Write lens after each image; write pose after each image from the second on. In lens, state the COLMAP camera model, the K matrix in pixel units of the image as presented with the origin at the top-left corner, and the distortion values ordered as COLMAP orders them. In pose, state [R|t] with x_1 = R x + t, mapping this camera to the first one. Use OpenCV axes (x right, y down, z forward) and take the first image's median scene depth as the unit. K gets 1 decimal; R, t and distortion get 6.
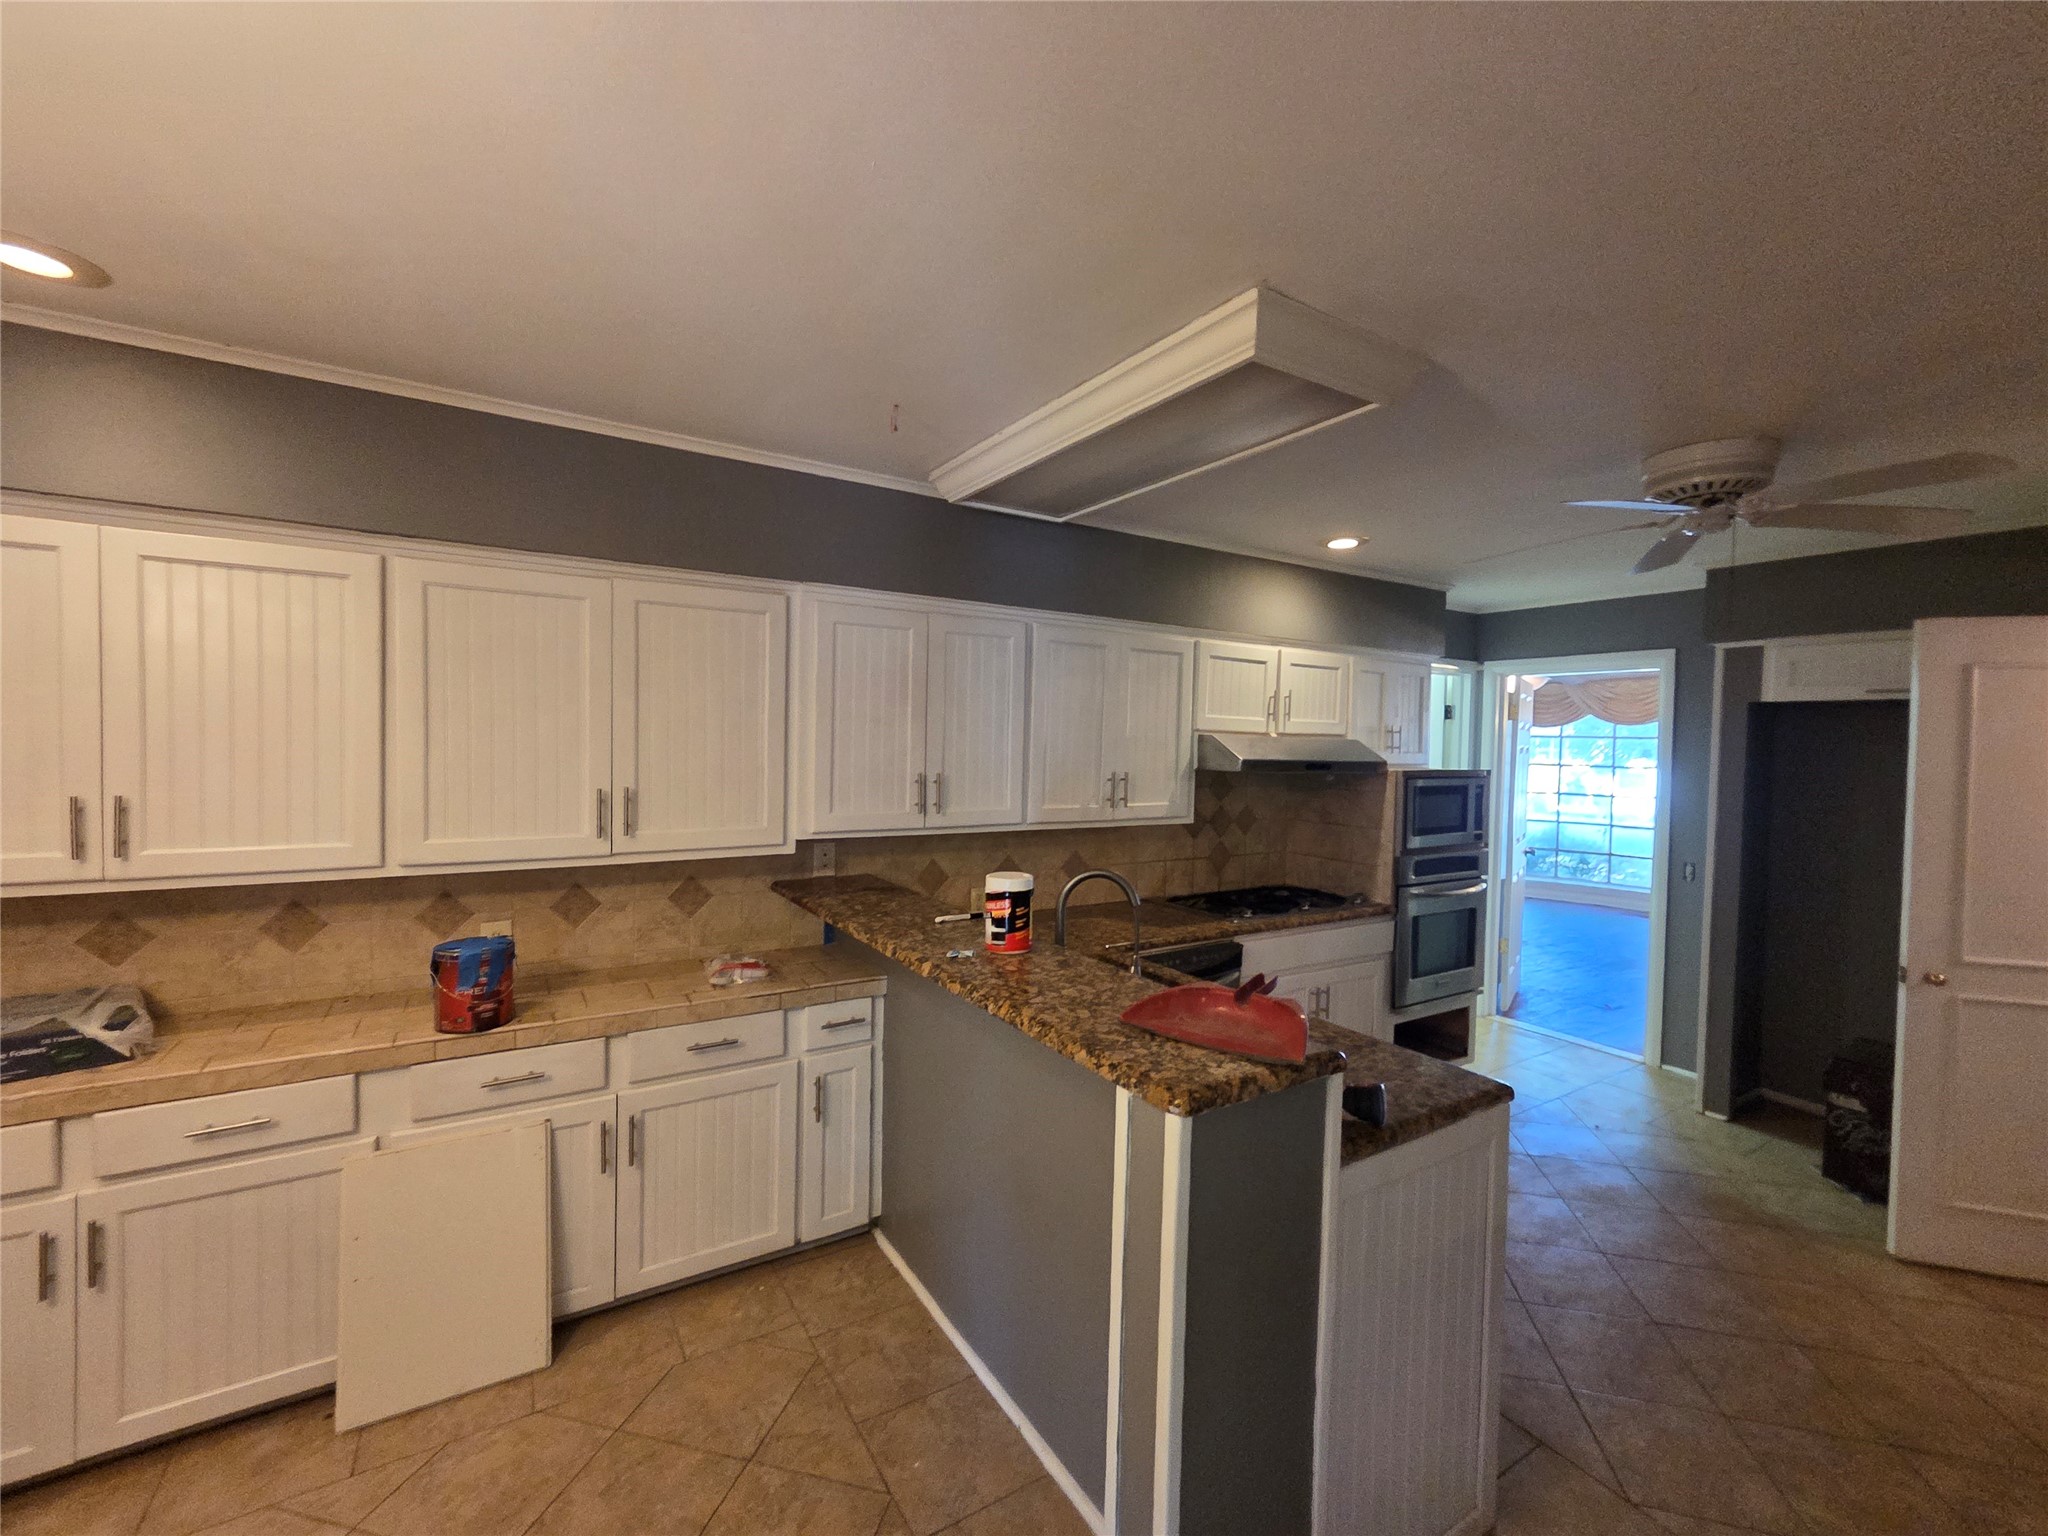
lens RADIAL K [[868.4, 0, 1022.2], [0, 868.4, 768.8], [0, 0, 1]] dist [-0.000888, 0.000501]
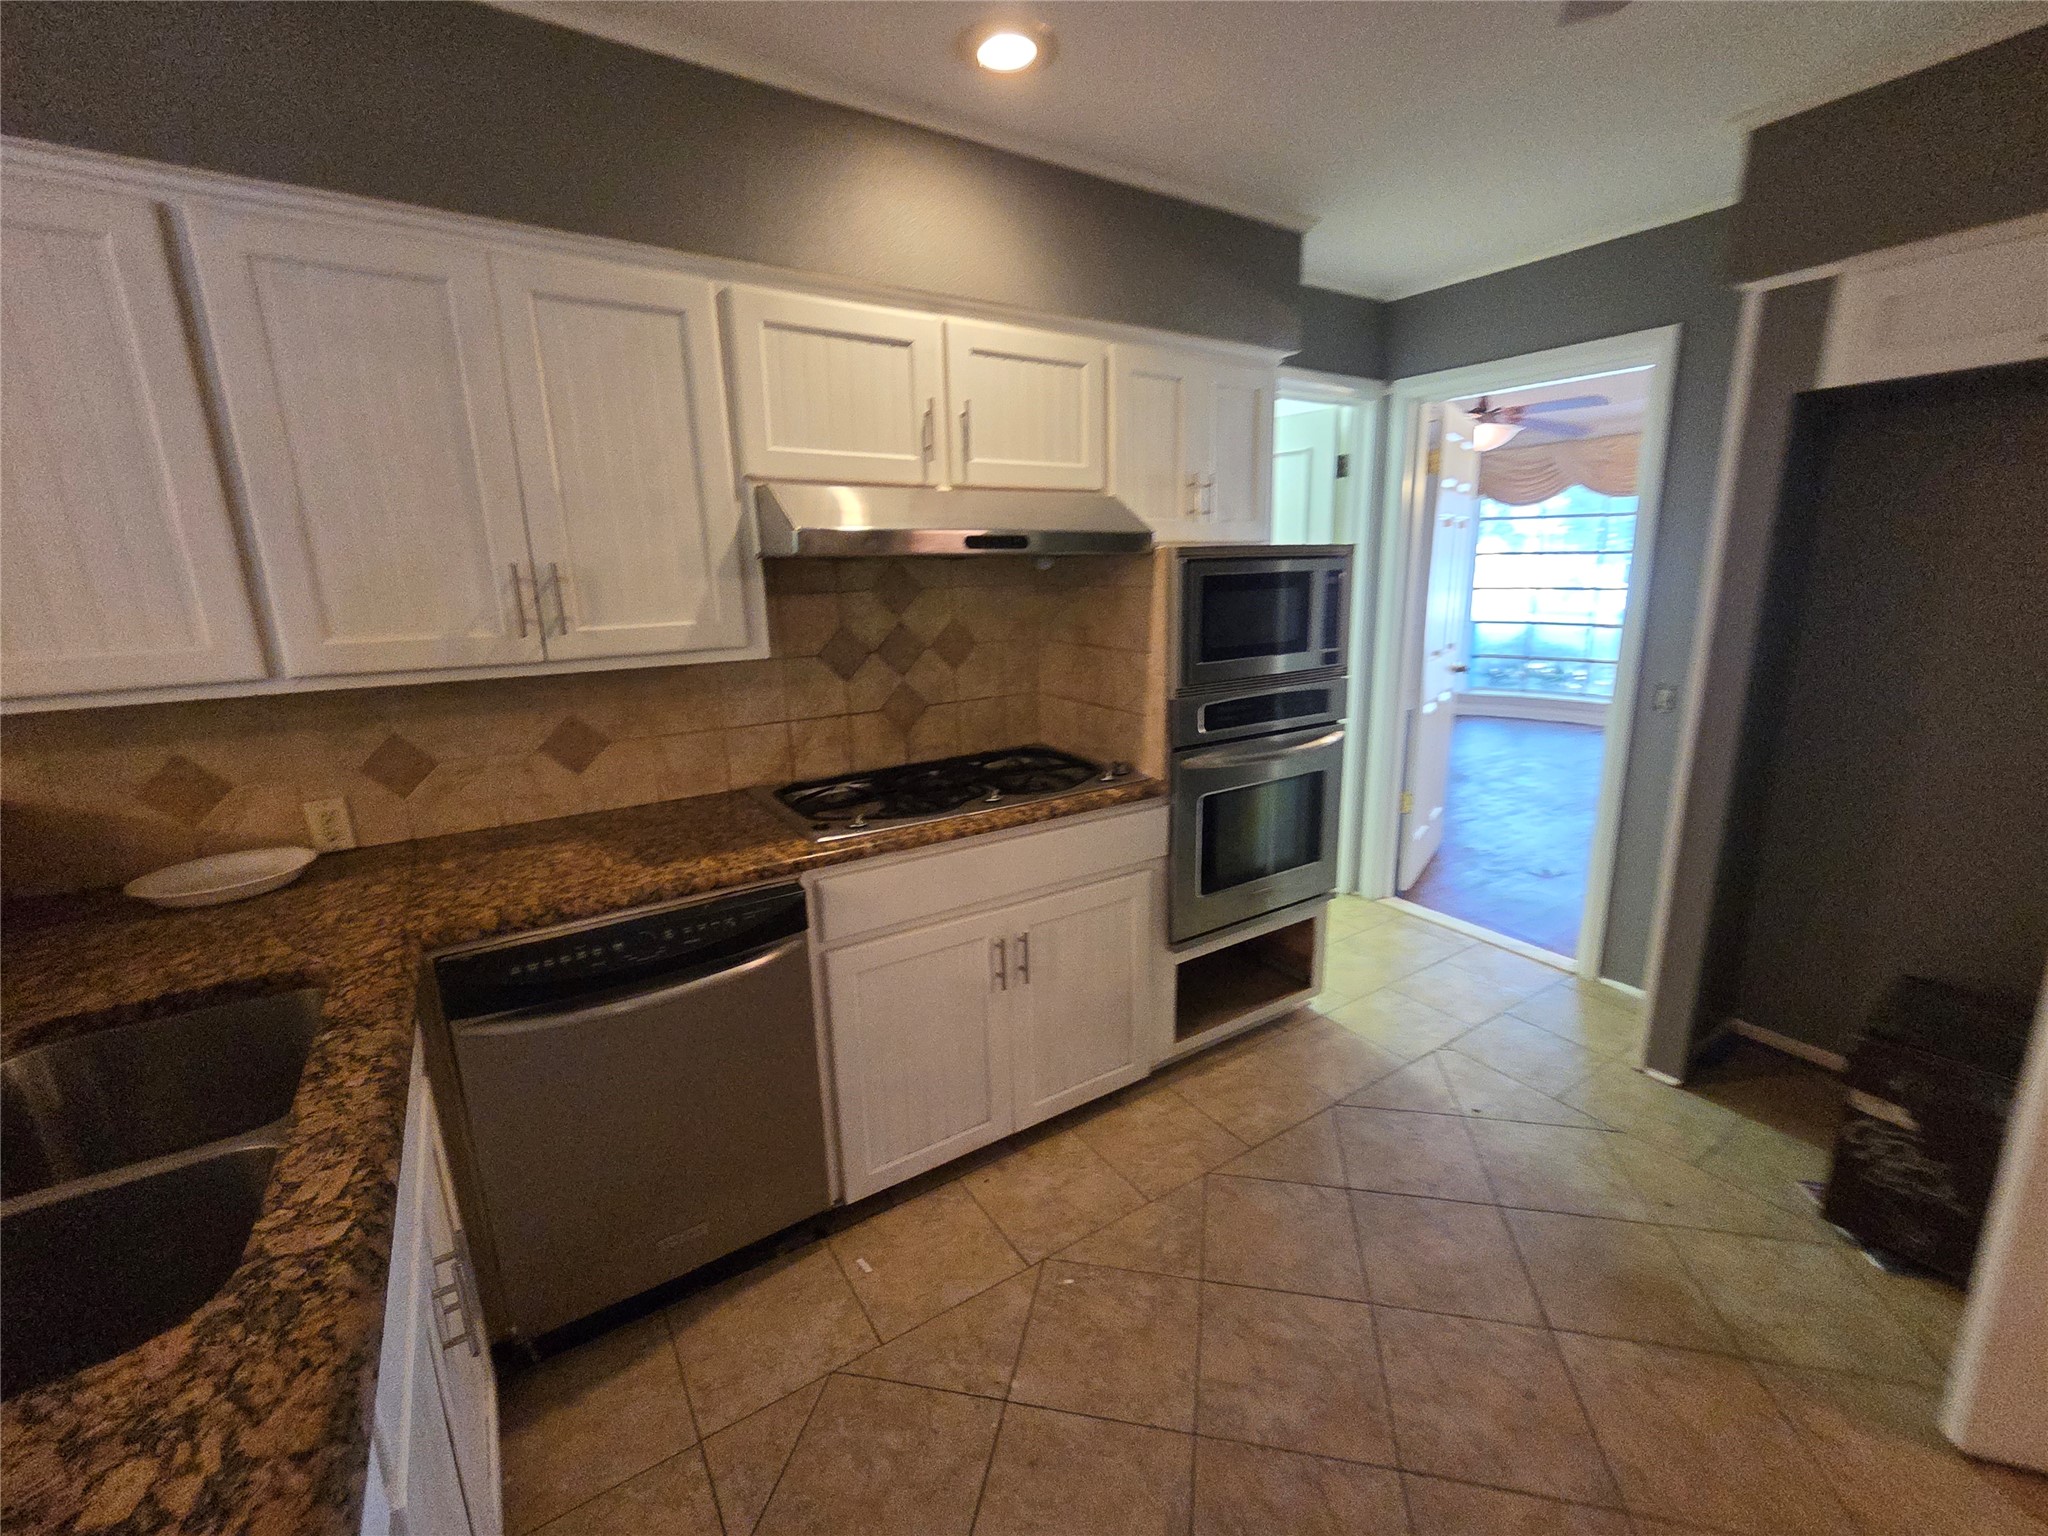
lens RADIAL K [[868.4, 0, 1067.7], [0, 868.4, 760.1], [0, 0, 1]] dist [-0.000888, 0.000501]
pose [[0.998622, -0.043483, 0.029376, 0.335068], [0.036881, 0.979795, 0.196575, 0.023499], [-0.037330, -0.195220, 0.980049, 0.413444]]
